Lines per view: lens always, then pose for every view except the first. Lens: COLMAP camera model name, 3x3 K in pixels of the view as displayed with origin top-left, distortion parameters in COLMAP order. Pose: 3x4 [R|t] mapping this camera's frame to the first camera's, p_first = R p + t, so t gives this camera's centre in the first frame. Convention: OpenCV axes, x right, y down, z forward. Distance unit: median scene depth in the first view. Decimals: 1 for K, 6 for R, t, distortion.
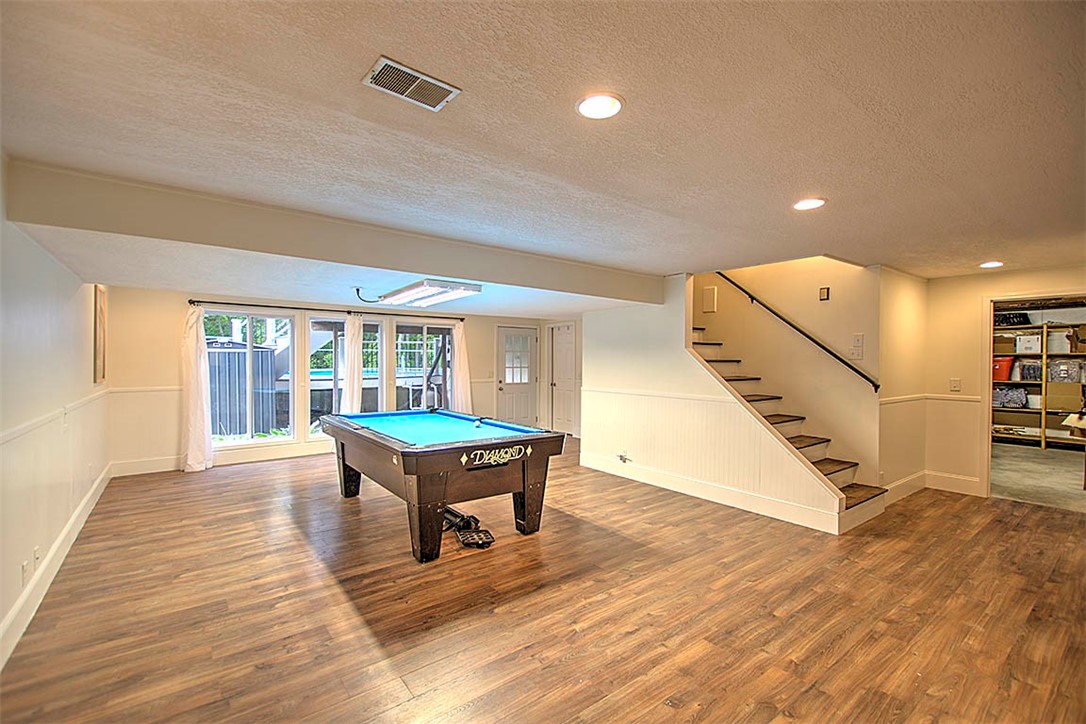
lens RADIAL K [[473.1, 0, 541.7], [0, 473.1, 363.9], [0, 0, 1]] dist [-0.000487, -0.000153]
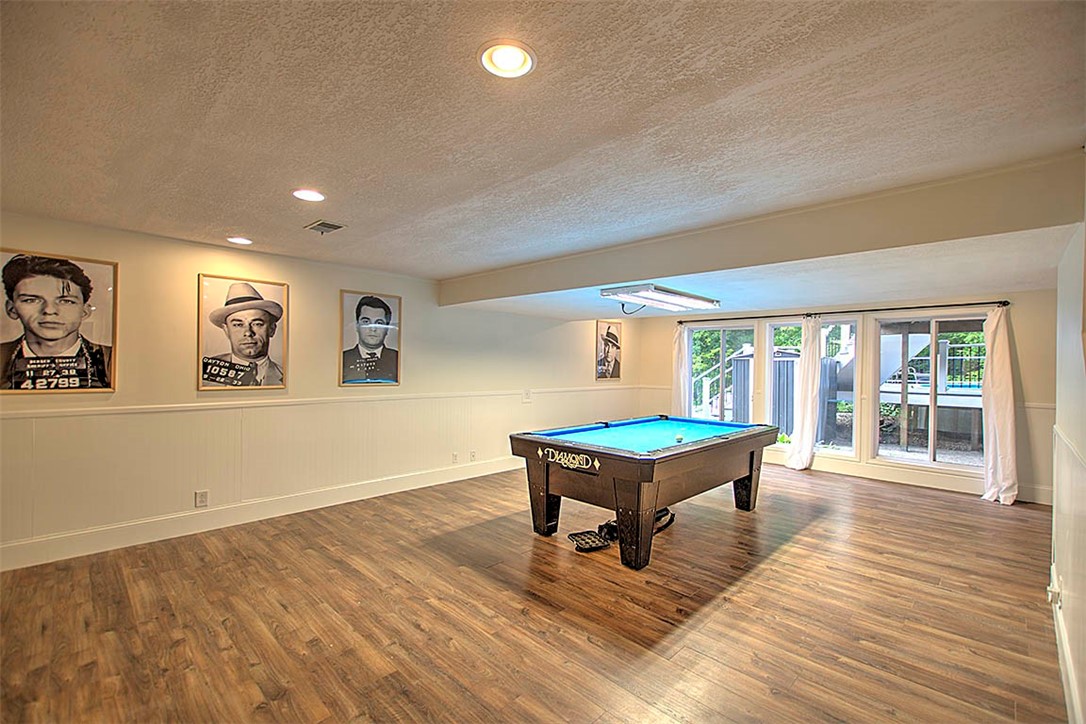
lens RADIAL K [[473.1, 0, 541.7], [0, 473.1, 364.1], [0, 0, 1]] dist [-0.000487, -0.000153]
pose [[0.128445, -0.004400, -0.991707, 0.939264], [-0.017699, 0.999821, -0.006728, -0.000773], [0.991559, 0.018416, 0.128344, 0.846514]]
